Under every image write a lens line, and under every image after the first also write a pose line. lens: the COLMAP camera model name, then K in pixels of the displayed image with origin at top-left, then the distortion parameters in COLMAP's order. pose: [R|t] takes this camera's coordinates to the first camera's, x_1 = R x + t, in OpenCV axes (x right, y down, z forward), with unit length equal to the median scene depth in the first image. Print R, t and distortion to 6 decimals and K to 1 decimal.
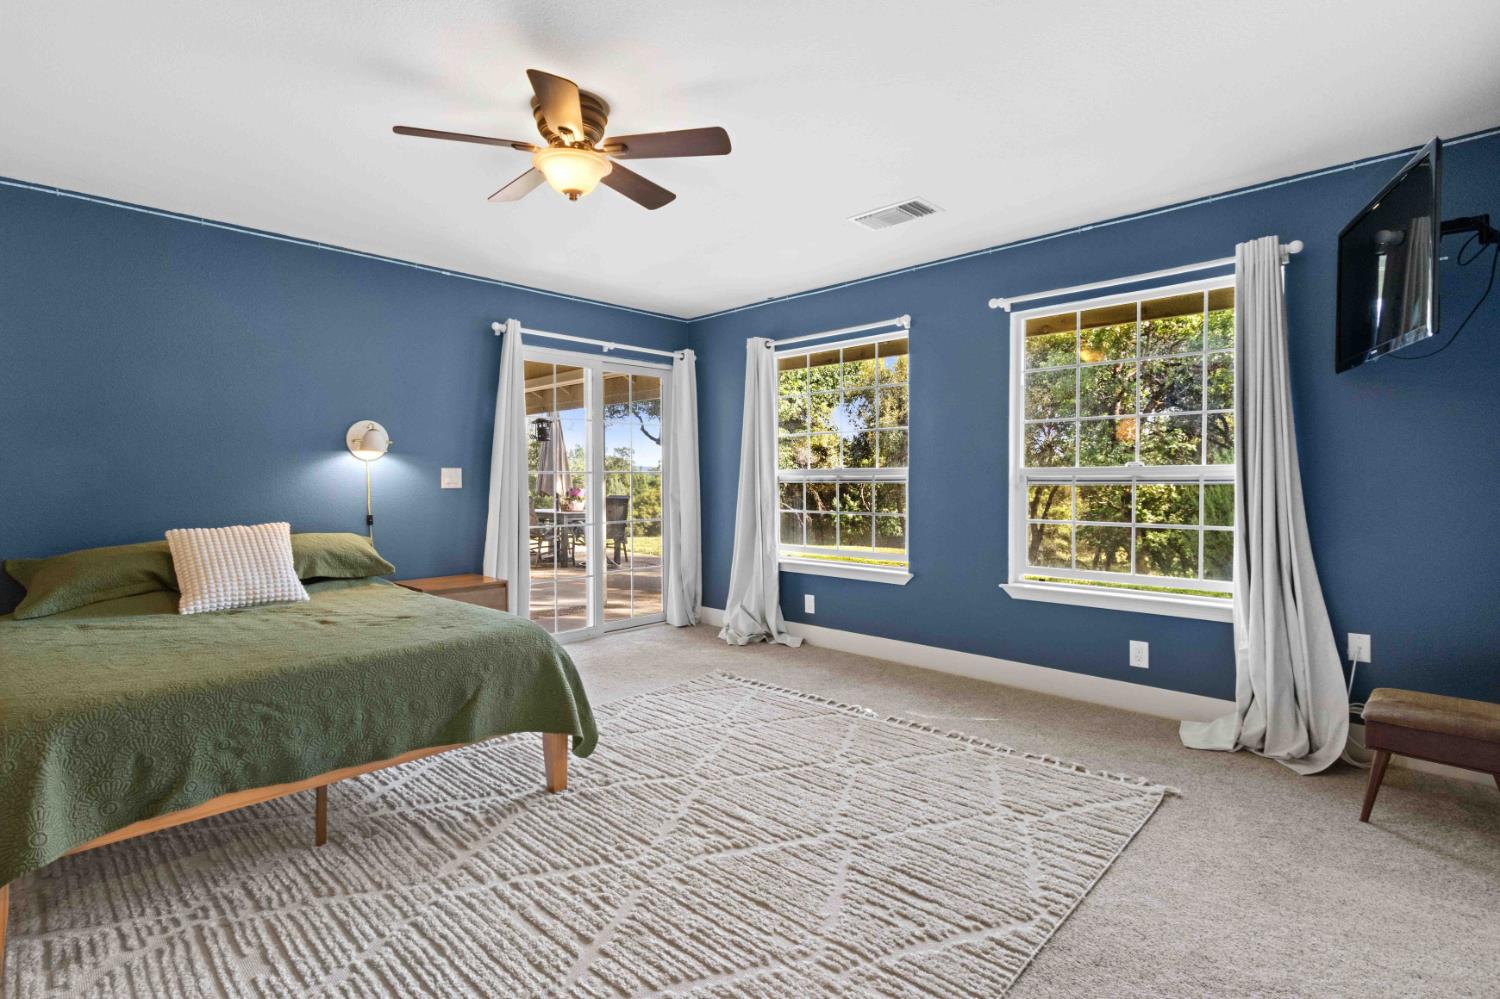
lens RADIAL K [[693.2, 0, 755.6], [0, 693.2, 495.1], [0, 0, 1]] dist [0.001700, -0.000914]
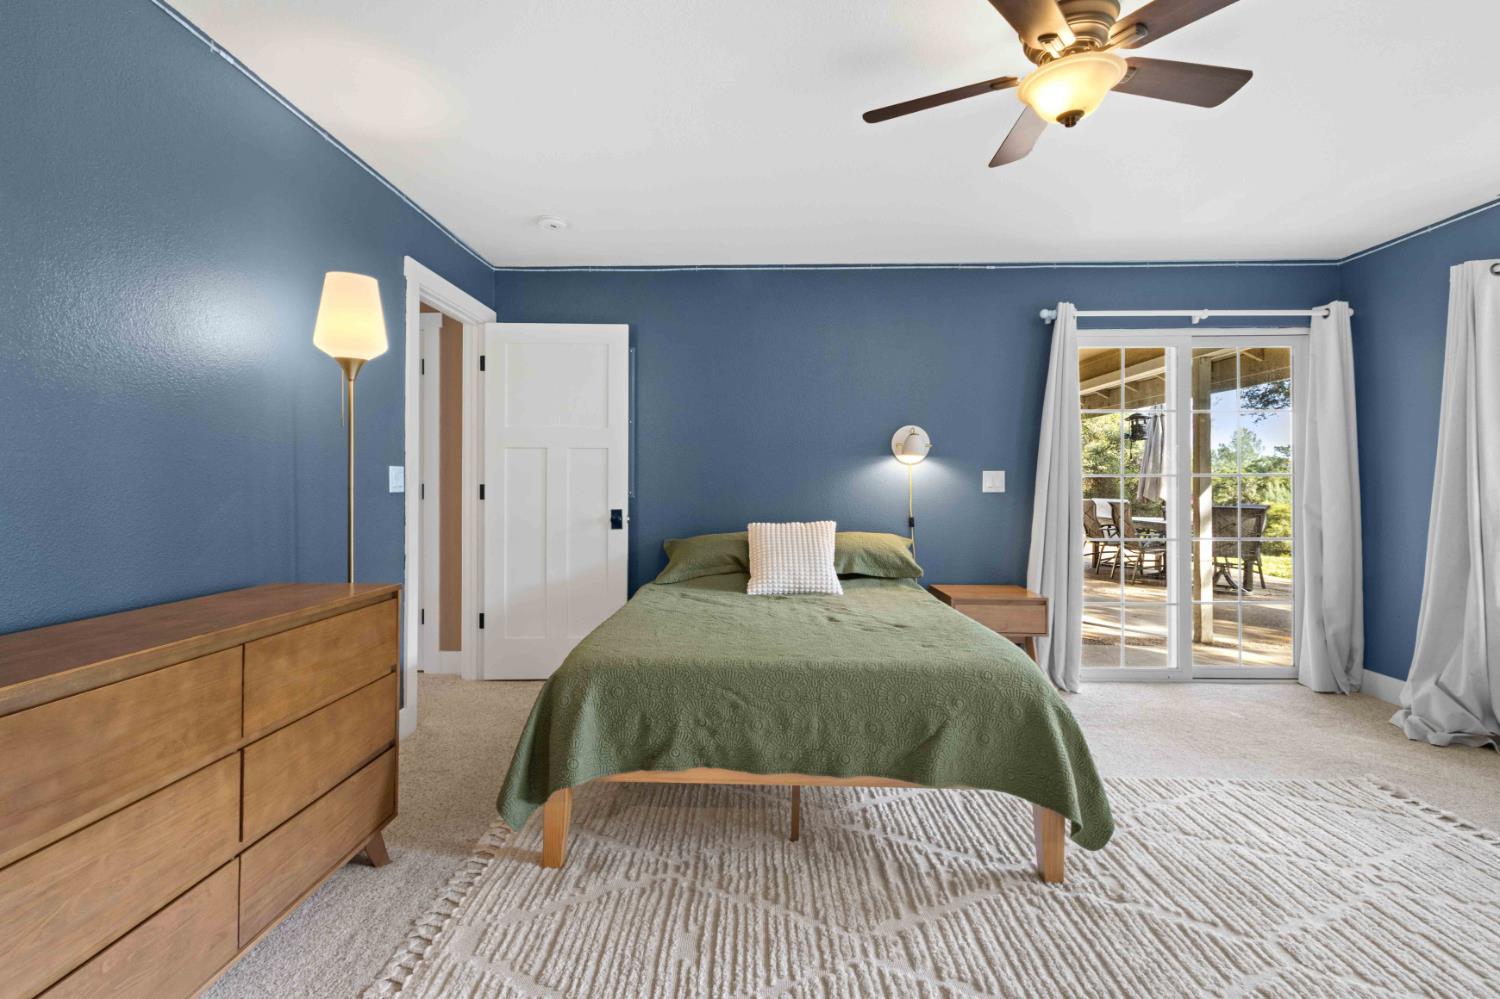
lens RADIAL K [[693.2, 0, 743.9], [0, 693.2, 476.5], [0, 0, 1]] dist [0.001700, -0.000914]
pose [[0.667174, -0.002834, -0.744897, 0.059663], [-0.021358, 0.999509, -0.022932, -0.003733], [0.744596, 0.031209, 0.666786, 0.179439]]
